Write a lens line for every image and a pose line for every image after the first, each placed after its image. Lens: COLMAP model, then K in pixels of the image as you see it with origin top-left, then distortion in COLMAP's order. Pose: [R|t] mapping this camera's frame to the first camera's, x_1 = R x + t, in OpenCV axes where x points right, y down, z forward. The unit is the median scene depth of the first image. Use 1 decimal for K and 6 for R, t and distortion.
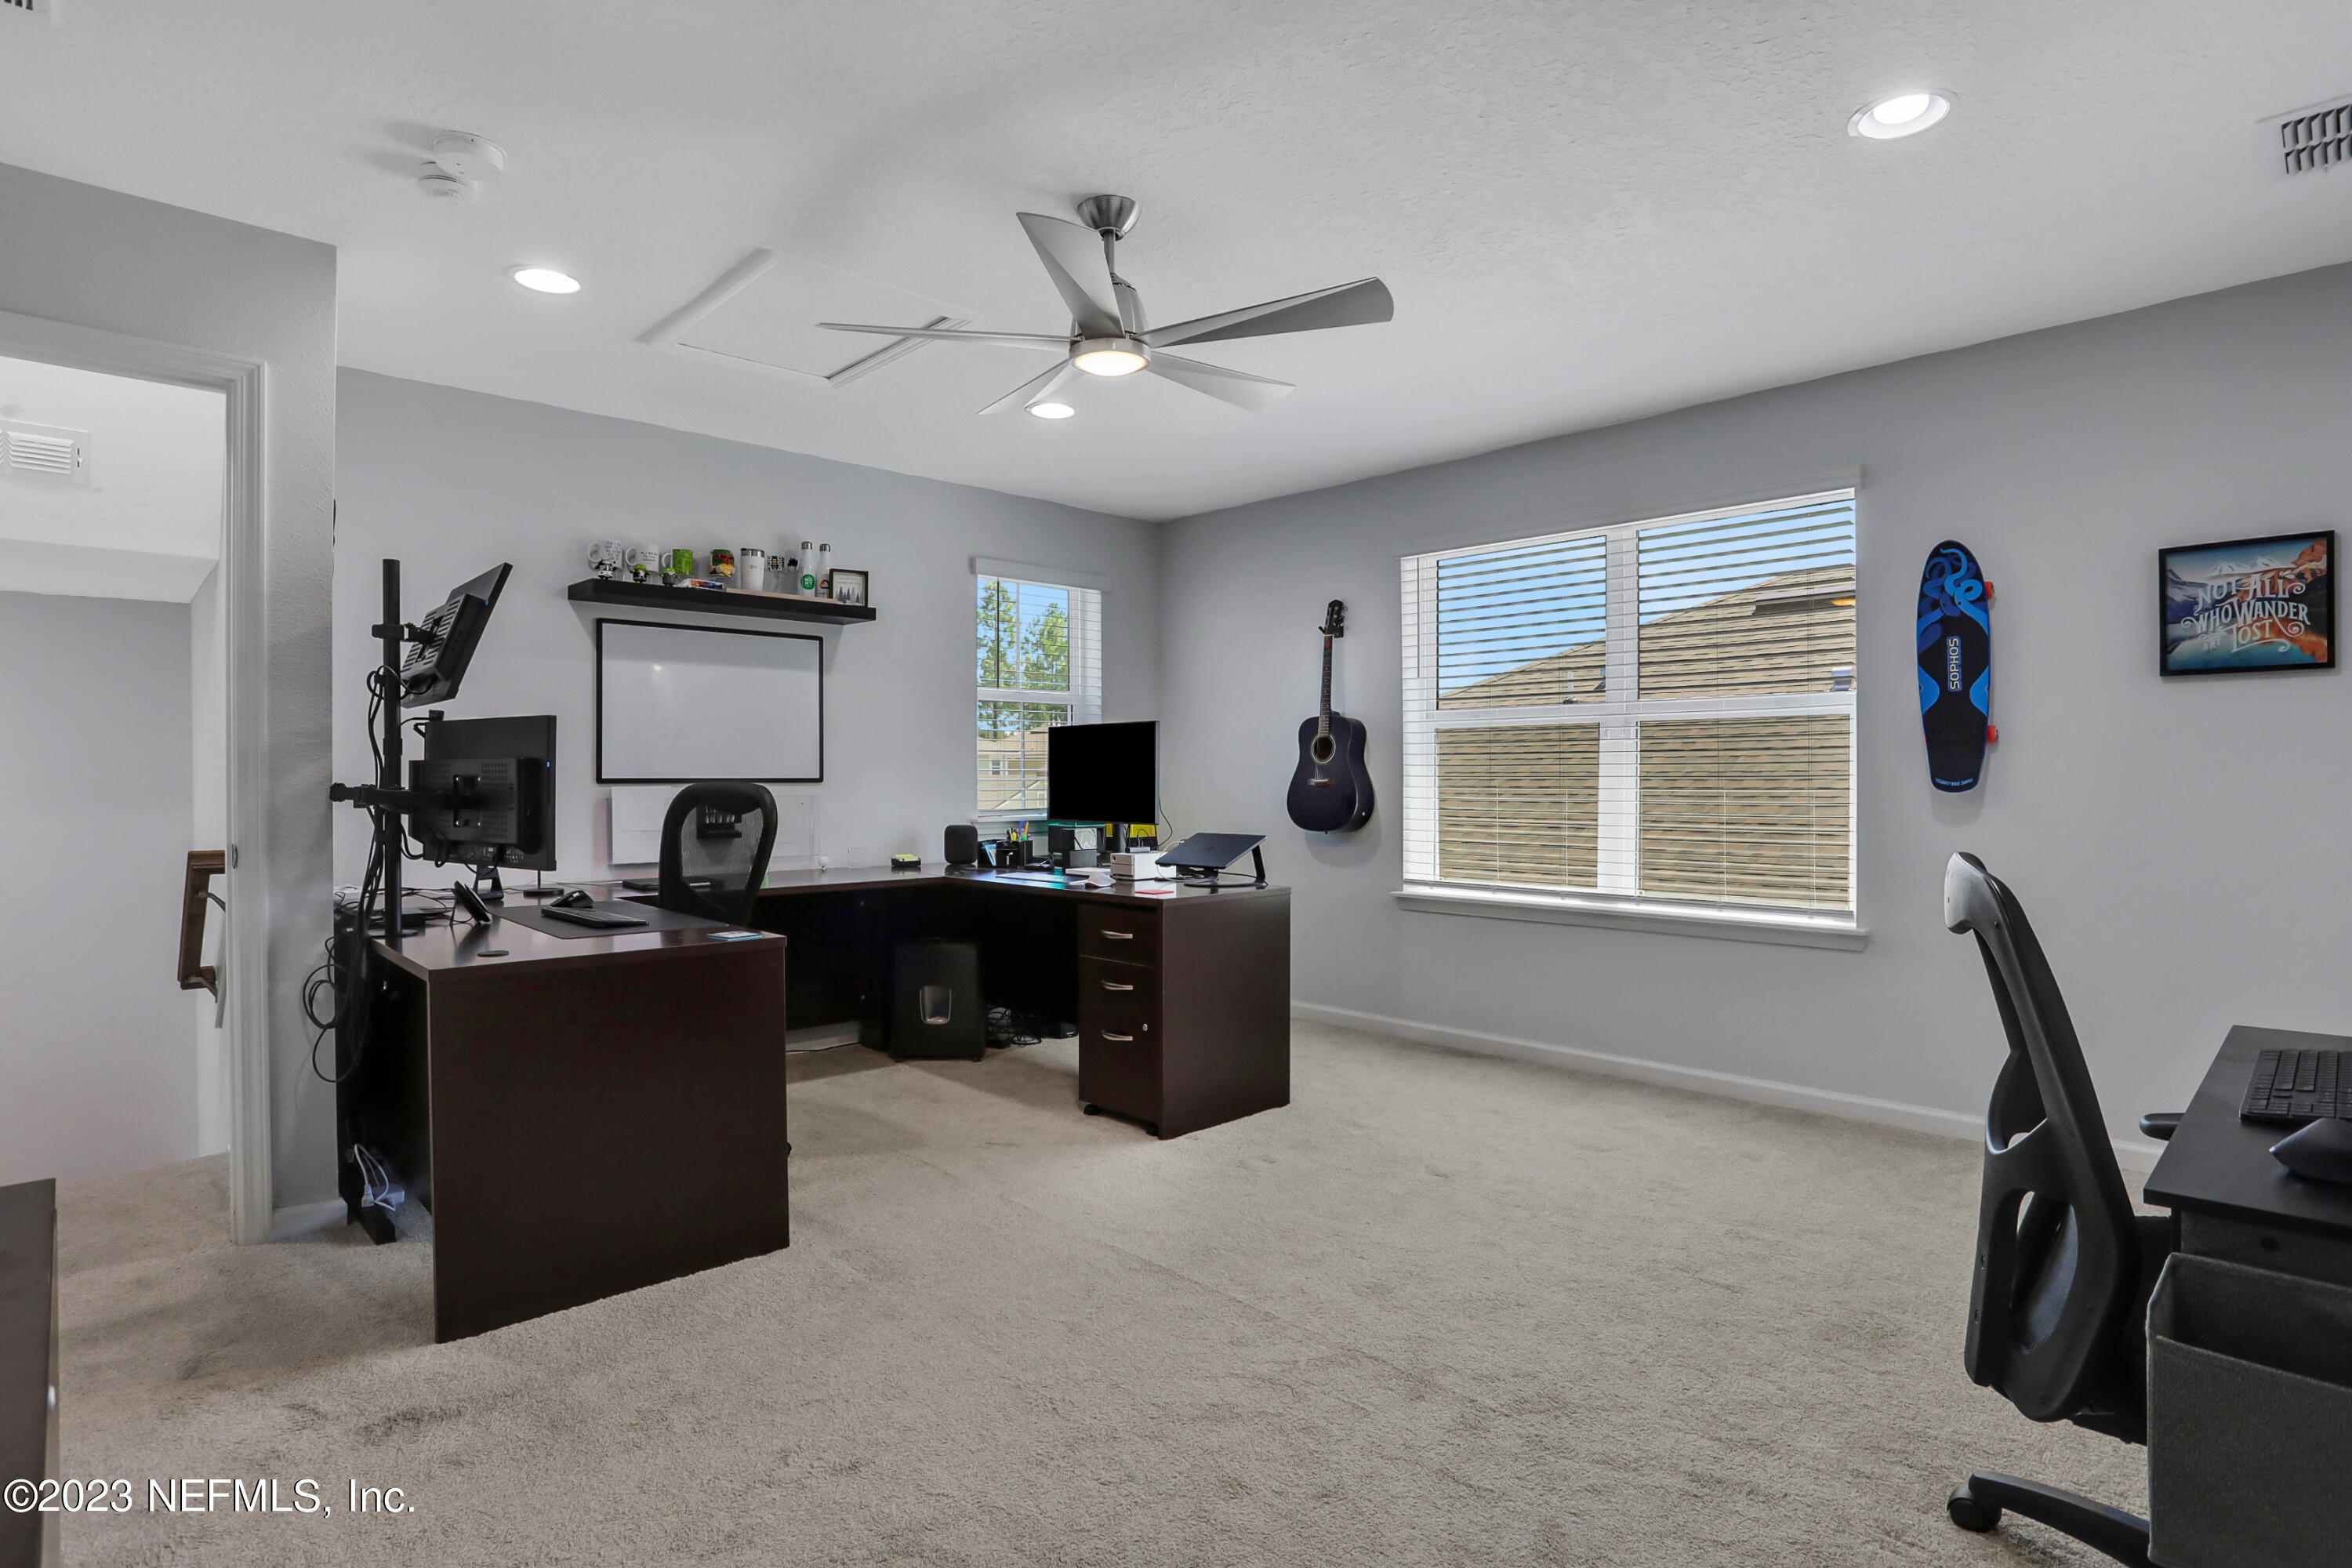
lens RADIAL K [[1197.6, 0, 1176.0], [0, 1197.6, 784.0], [0, 0, 1]] dist [-0.073602, 0.034403]
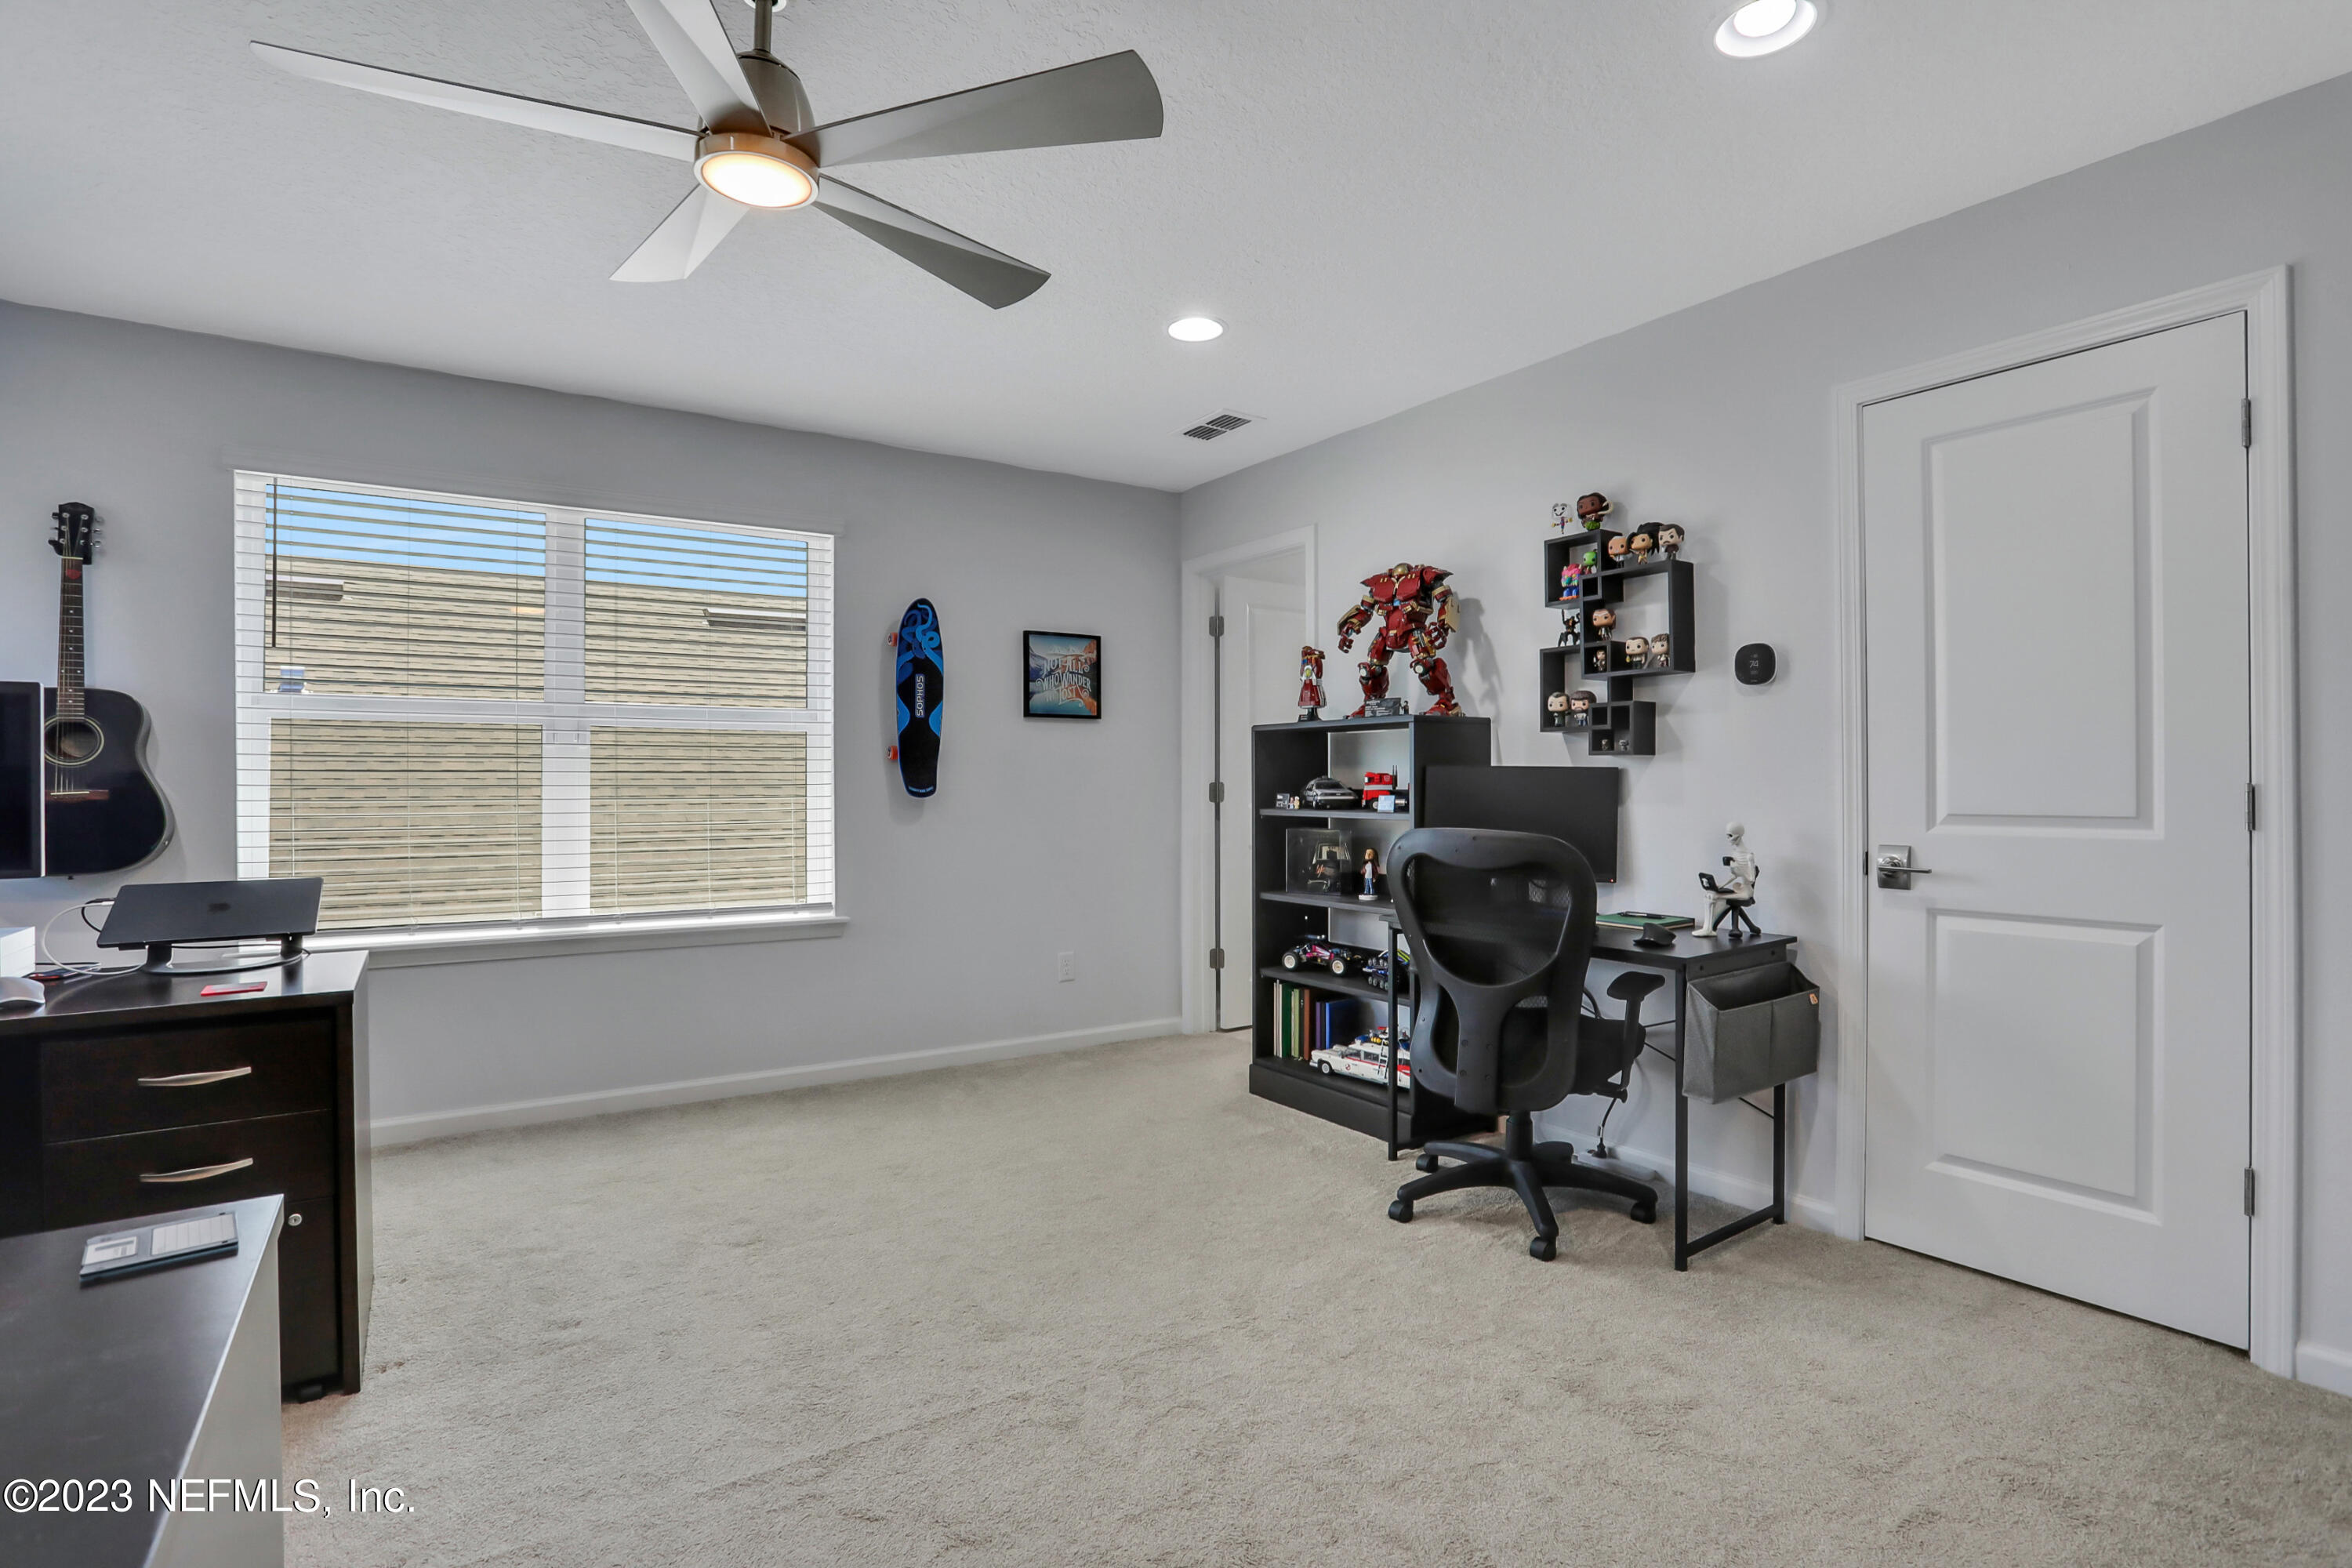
lens RADIAL K [[1160.0, 0, 1169.5], [0, 1160.0, 783.1], [0, 0, 1]] dist [-0.063380, 0.025453]
pose [[0.171511, 0.001020, 0.985182, -0.485316], [0.007149, 0.999972, -0.002280, -0.003507], [-0.985156, 0.007434, 0.171499, 0.483296]]
